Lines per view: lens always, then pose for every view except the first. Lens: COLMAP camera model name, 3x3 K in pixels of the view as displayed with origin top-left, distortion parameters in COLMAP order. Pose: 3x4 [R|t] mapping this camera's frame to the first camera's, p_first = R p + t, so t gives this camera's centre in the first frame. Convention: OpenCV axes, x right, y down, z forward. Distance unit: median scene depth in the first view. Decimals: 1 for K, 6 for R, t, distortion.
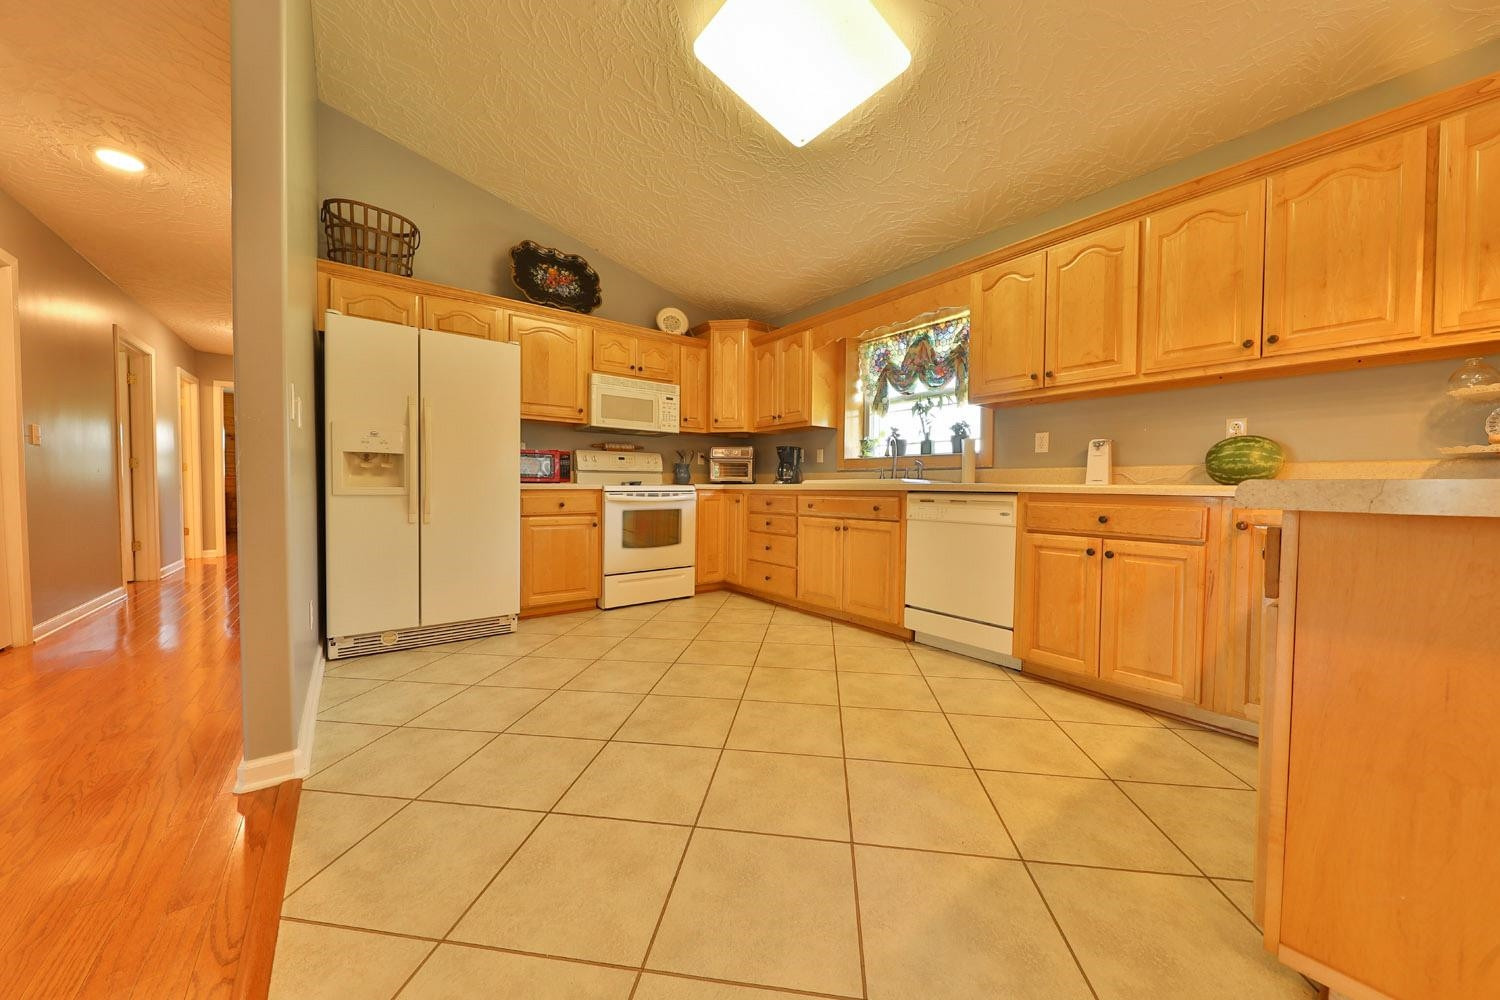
lens RADIAL K [[526.6, 0, 750.0], [0, 526.6, 500.0], [0, 0, 1]] dist [-0.001495, -0.004875]
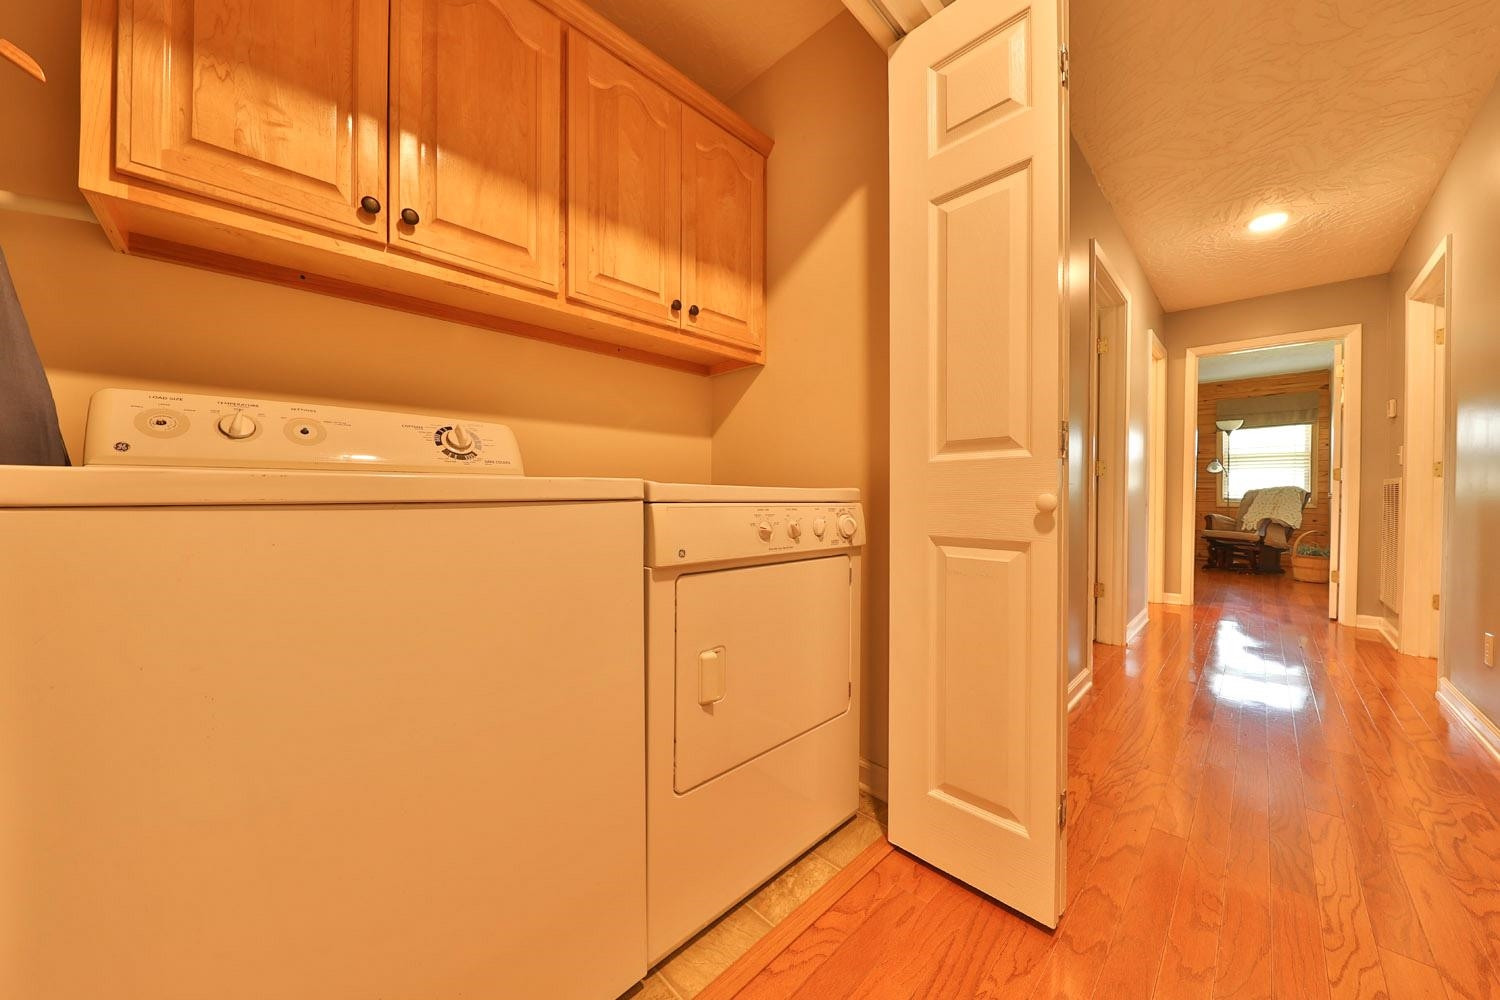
lens RADIAL K [[526.6, 0, 750.0], [0, 526.6, 500.0], [0, 0, 1]] dist [-0.001495, -0.004875]
pose [[0.101030, 0.005877, -0.994866, -0.329523], [-0.034306, 0.999408, 0.002419, -0.007977], [0.994292, 0.033886, 0.101172, 0.287195]]
